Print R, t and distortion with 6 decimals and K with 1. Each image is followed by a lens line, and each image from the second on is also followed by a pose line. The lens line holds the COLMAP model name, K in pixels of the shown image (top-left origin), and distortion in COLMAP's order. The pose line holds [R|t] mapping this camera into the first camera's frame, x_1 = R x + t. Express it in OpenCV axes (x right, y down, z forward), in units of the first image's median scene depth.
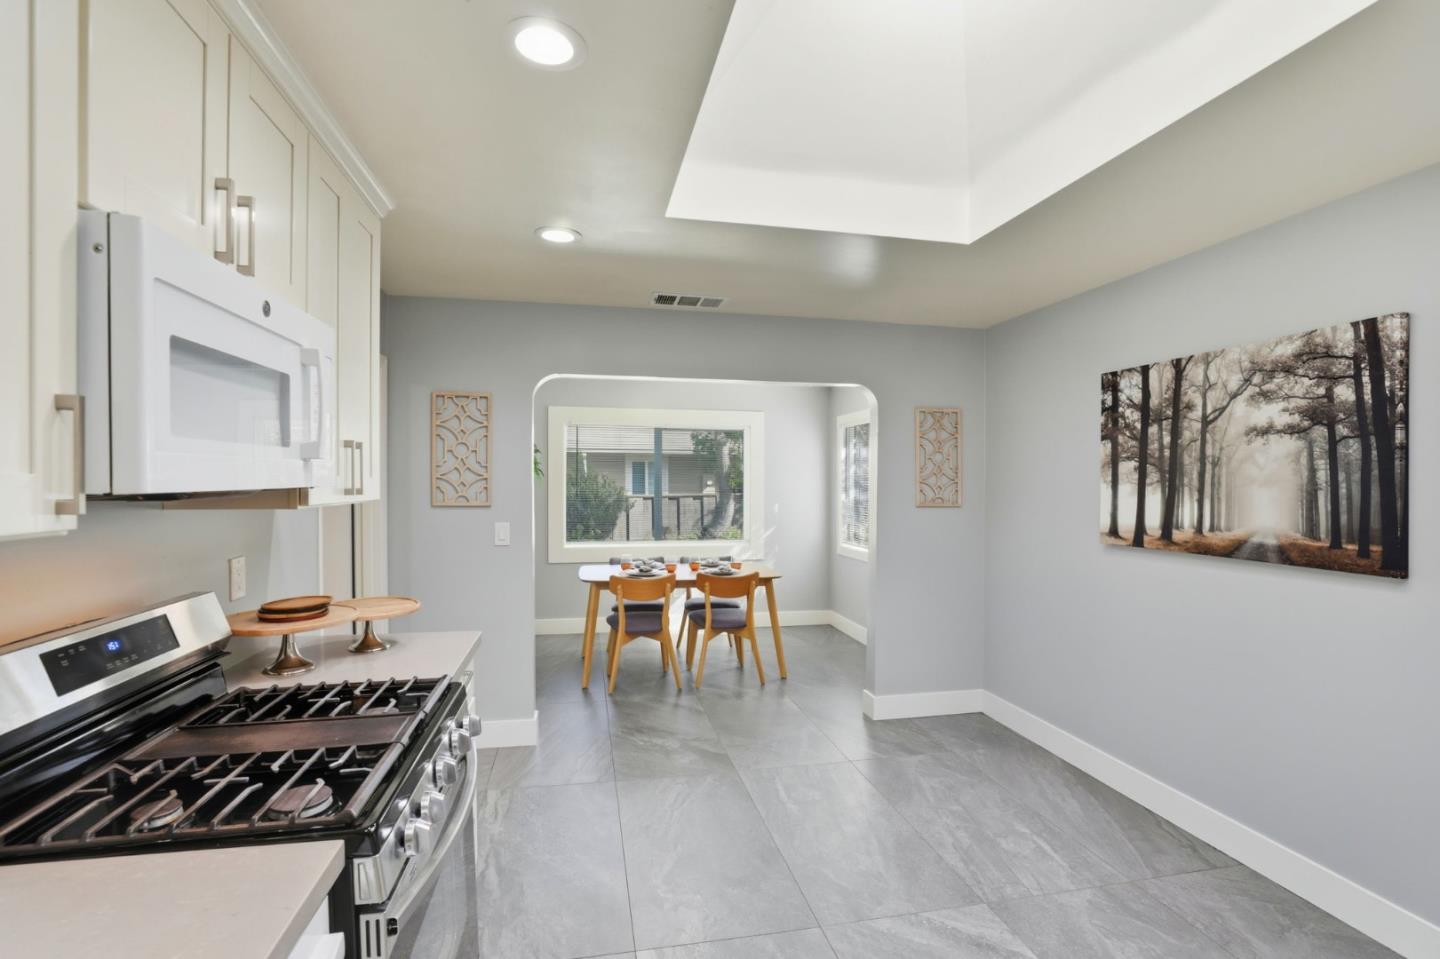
lens RADIAL K [[668.4, 0, 717.4], [0, 668.4, 501.4], [0, 0, 1]] dist [-0.035081, 0.006894]
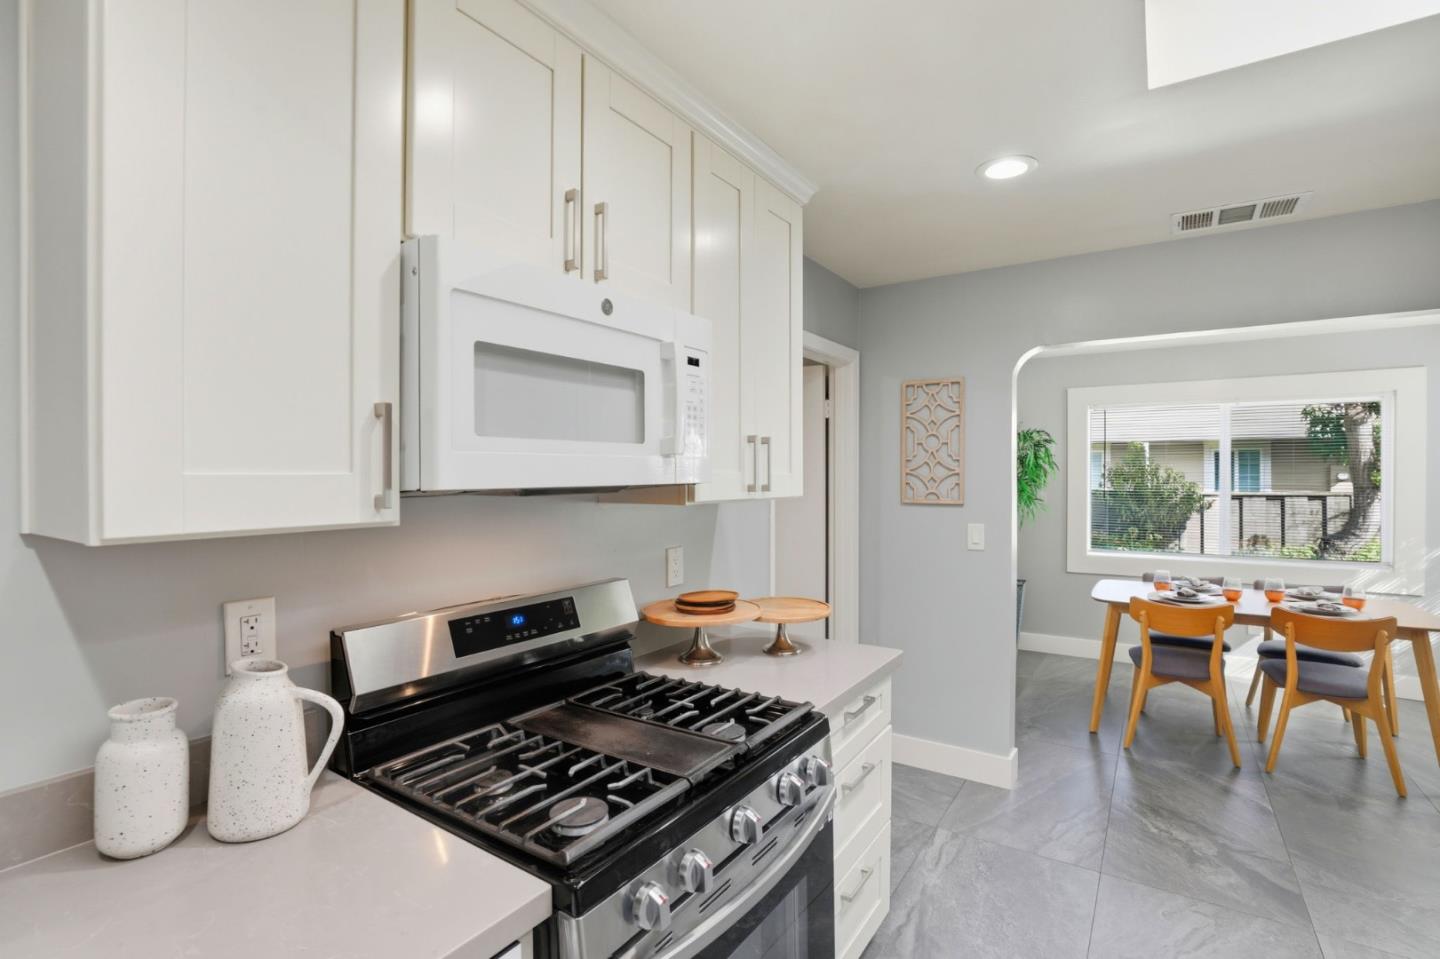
lens RADIAL K [[668.4, 0, 717.0], [0, 668.4, 486.9], [0, 0, 1]] dist [-0.035081, 0.006894]
pose [[0.704747, 0.004417, -0.709445, 0.060373], [-0.015063, 0.999848, -0.008738, -0.004065], [0.709298, 0.016844, 0.704707, 0.150766]]
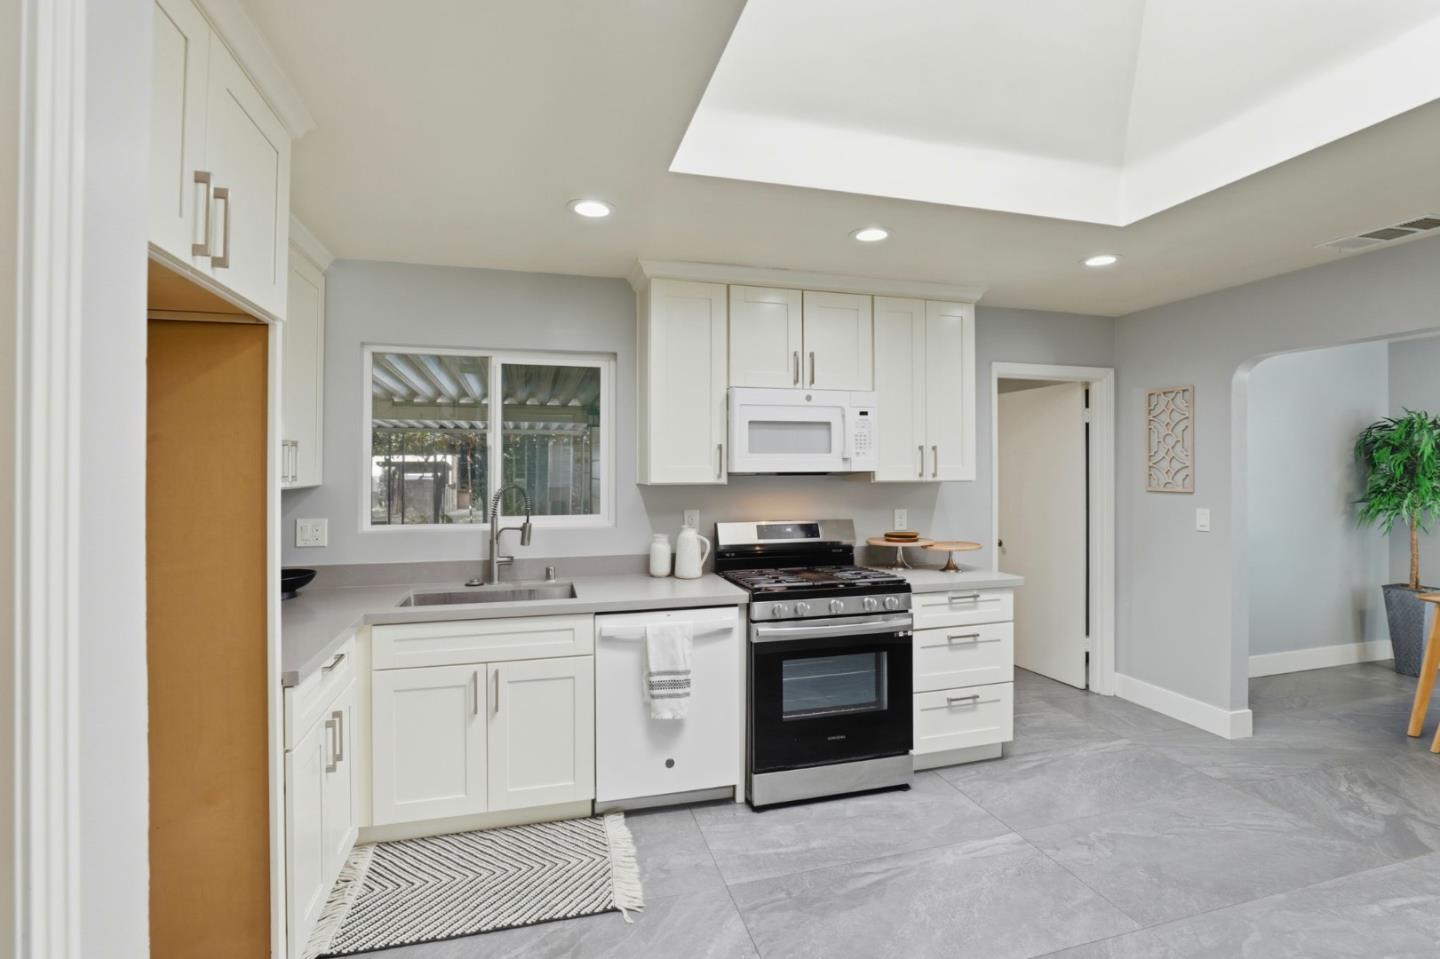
lens RADIAL K [[668.4, 0, 722.4], [0, 668.4, 473.2], [0, 0, 1]] dist [-0.035081, 0.006894]
pose [[0.080439, -0.000403, -0.996759, 0.663311], [-0.029105, 0.999573, -0.002753, 0.001281], [0.996334, 0.029232, 0.080393, 0.182468]]
